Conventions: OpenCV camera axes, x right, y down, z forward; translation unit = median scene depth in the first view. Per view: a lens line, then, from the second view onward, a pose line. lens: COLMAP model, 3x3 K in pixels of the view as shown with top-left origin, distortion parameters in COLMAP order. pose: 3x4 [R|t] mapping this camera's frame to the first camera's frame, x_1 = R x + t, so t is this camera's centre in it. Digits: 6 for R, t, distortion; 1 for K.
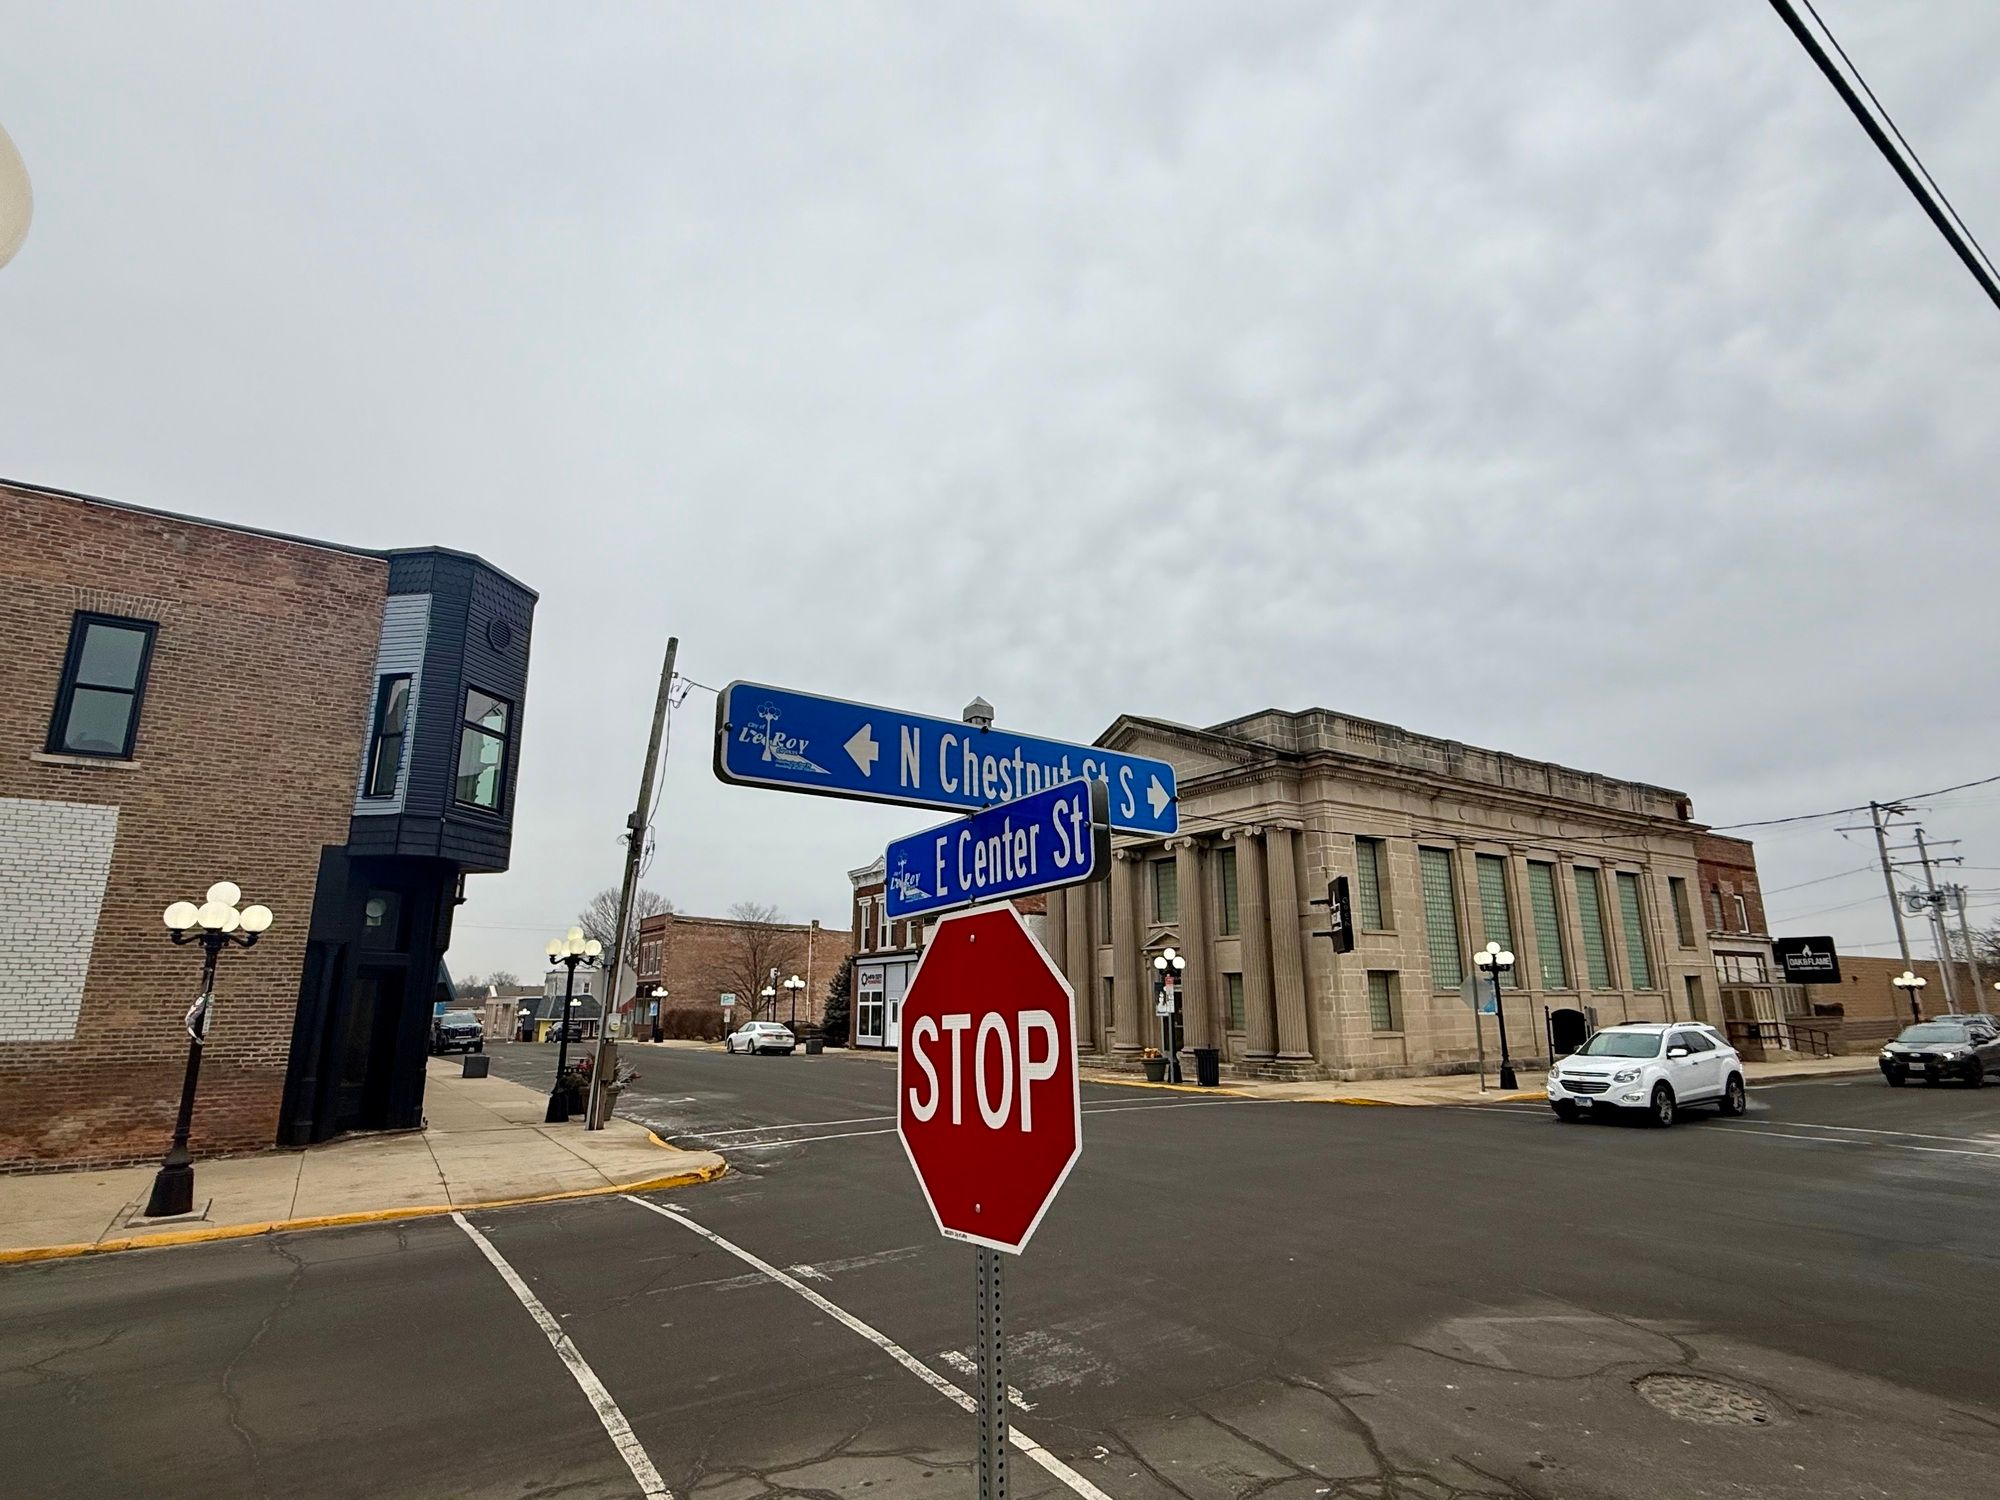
lens RADIAL K [[973.7, 0, 994.3], [0, 973.7, 746.8], [0, 0, 1]] dist [-0.000136, -0.000560]
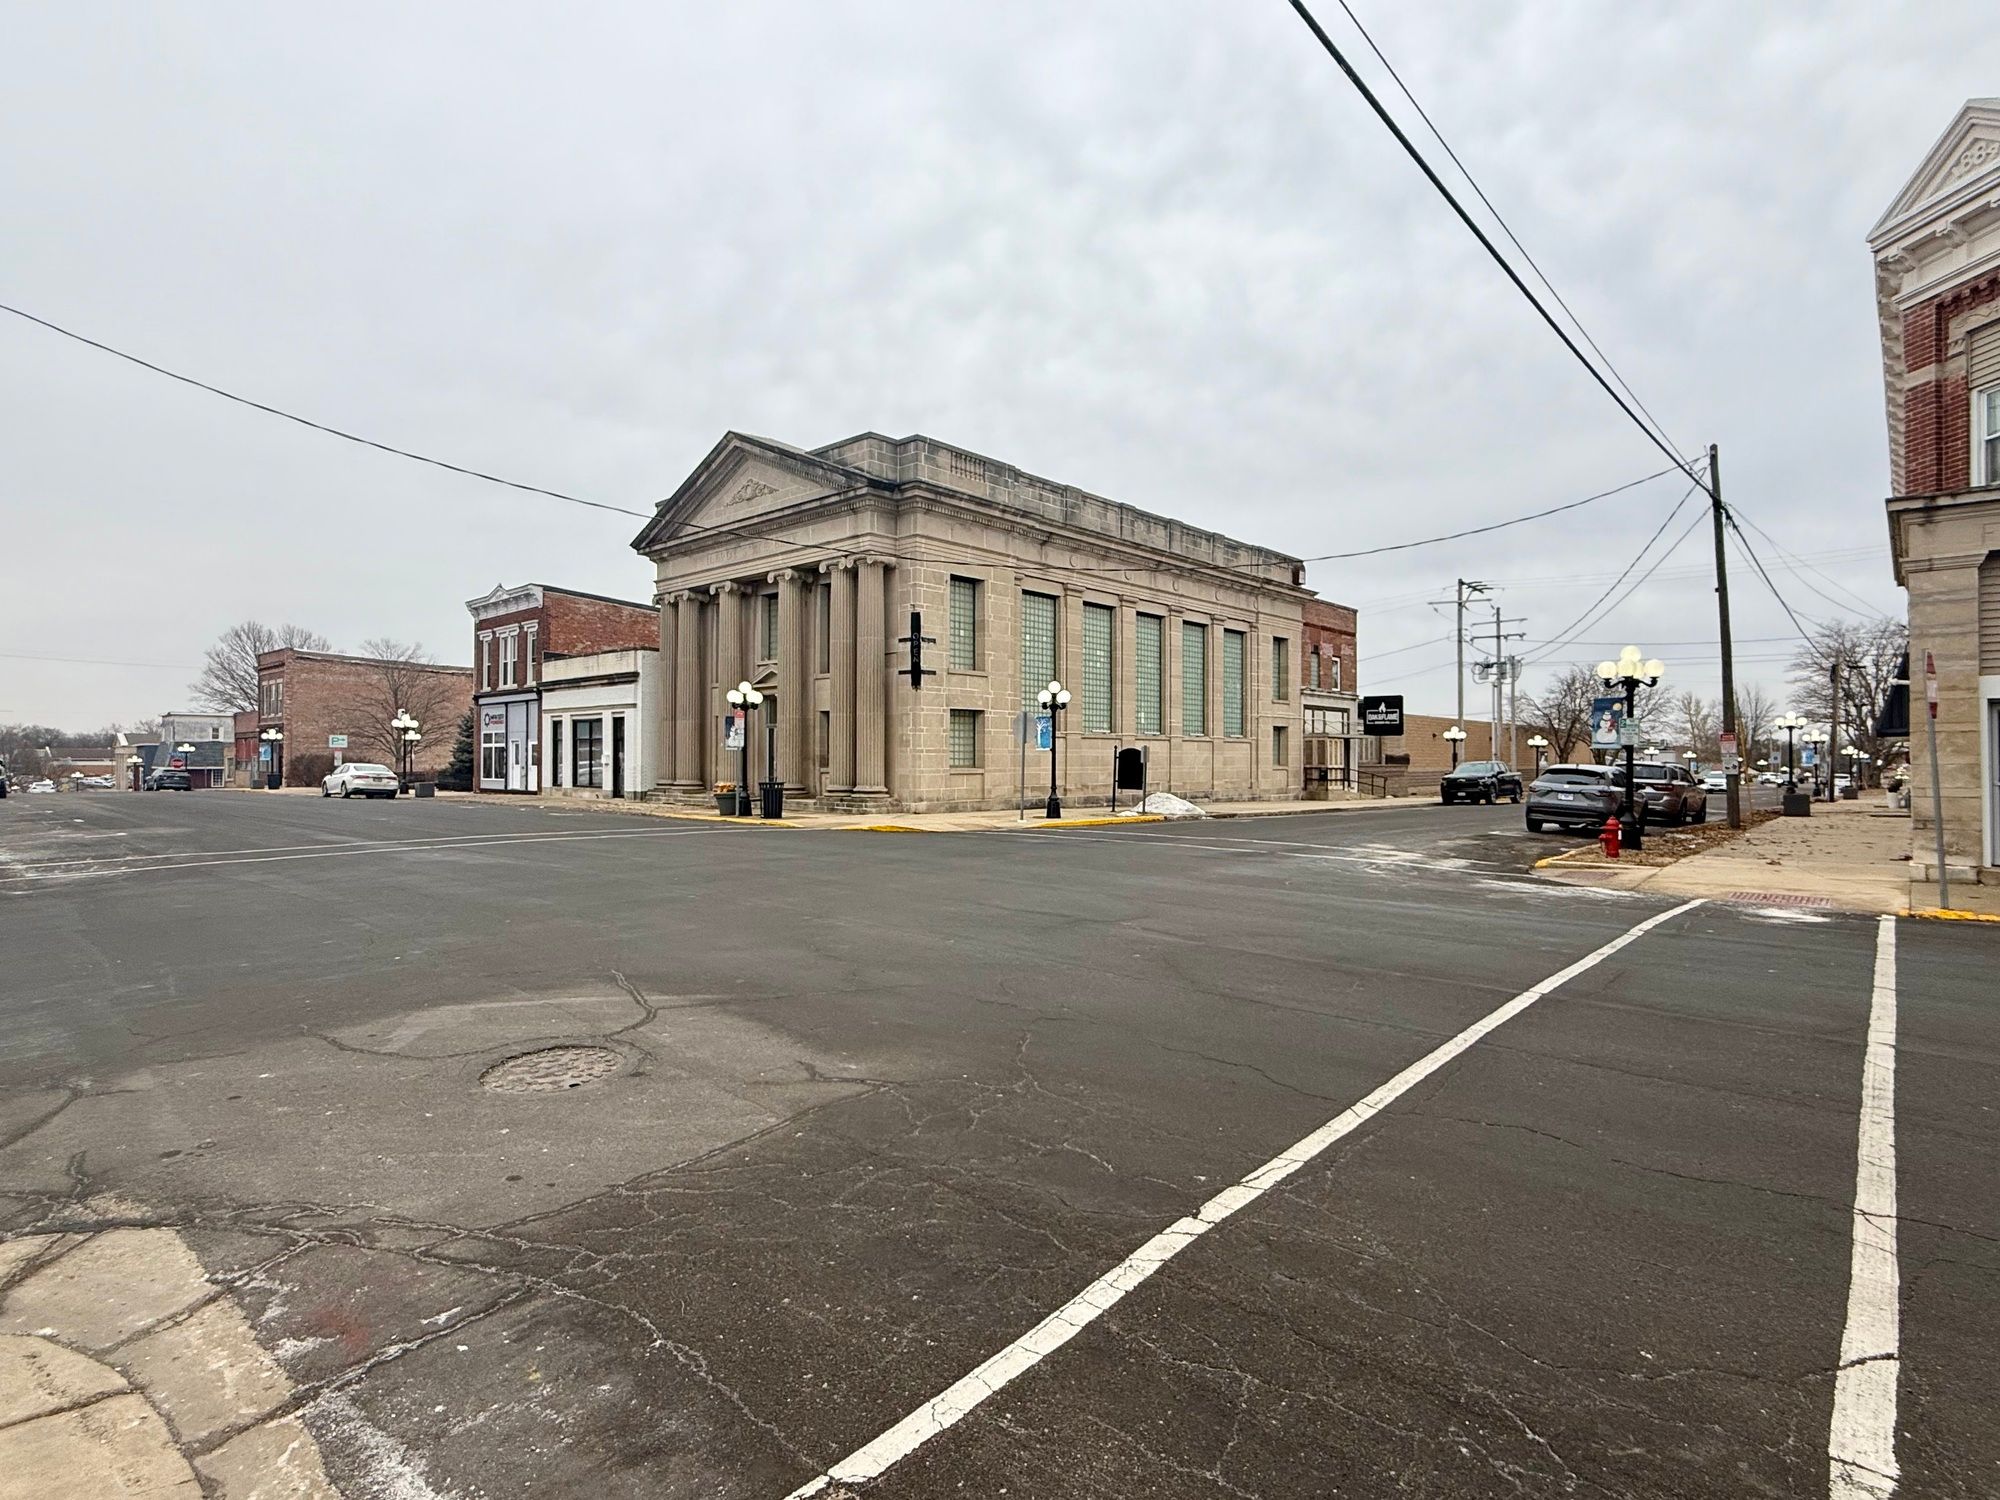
lens RADIAL K [[973.7, 0, 1005.3], [0, 973.7, 764.7], [0, 0, 1]] dist [-0.000136, -0.000560]
pose [[0.970168, 0.005173, 0.242378, 0.144306], [-0.067598, 0.965894, 0.249959, 0.020958], [-0.232818, -0.258886, 0.937429, 0.017575]]
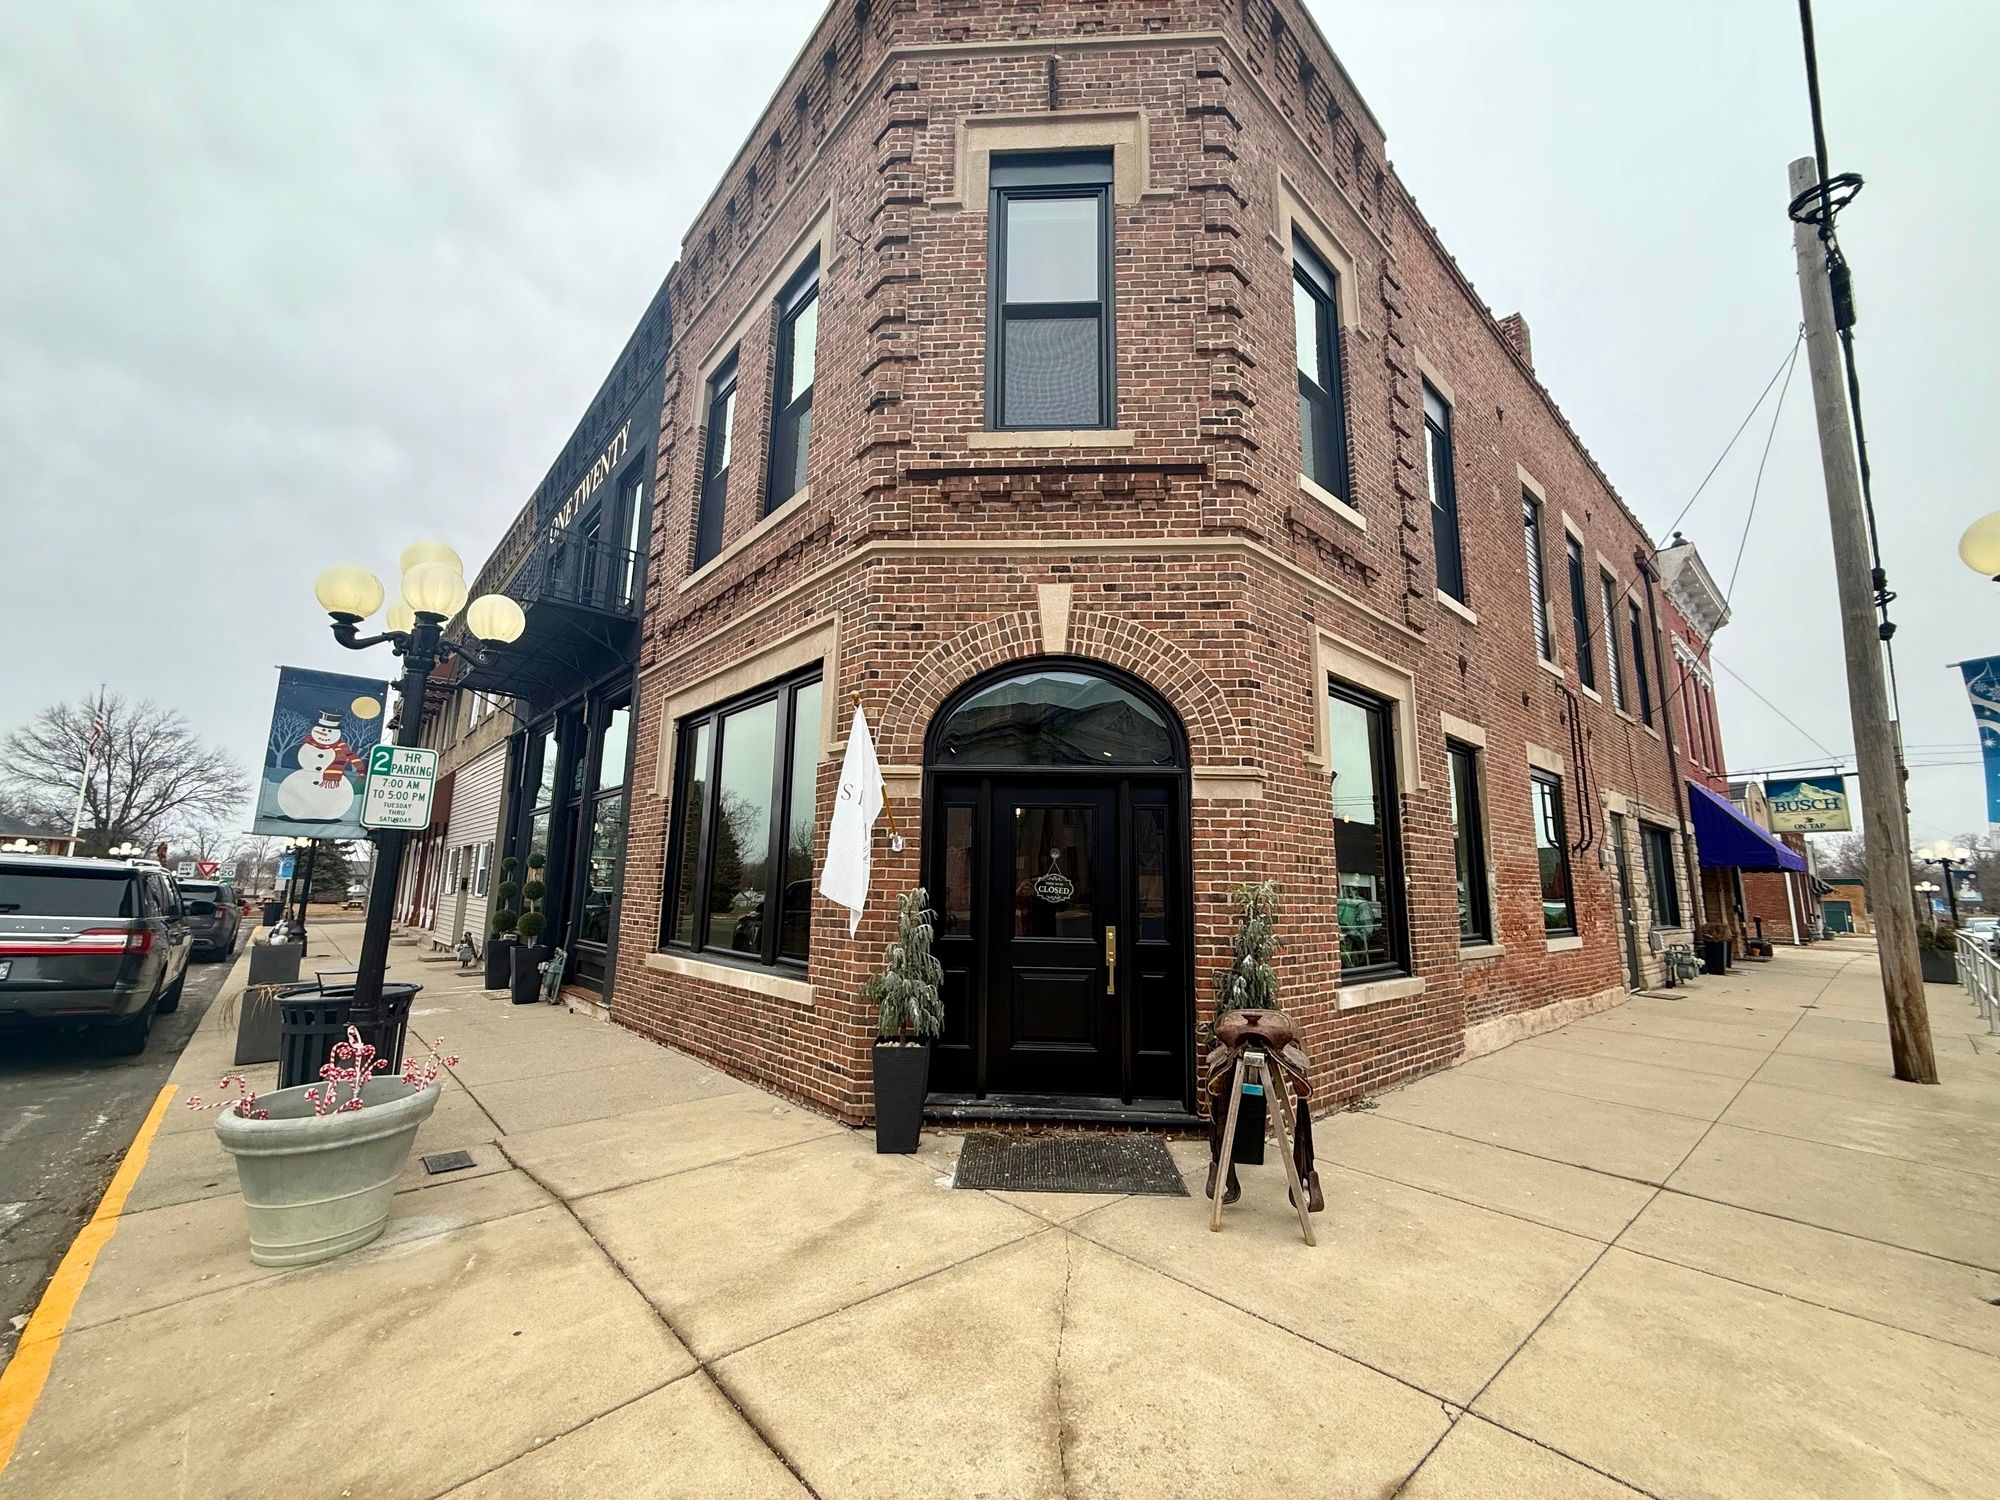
lens RADIAL K [[793.5, 0, 1002.1], [0, 793.5, 746.1], [0, 0, 1]] dist [-0.000008, 0.000202]
pose [[-0.143675, 0.168666, 0.975146, 1.210712], [-0.266178, 0.942471, -0.202233, 0.317751], [-0.953156, -0.288618, -0.090514, 1.190753]]
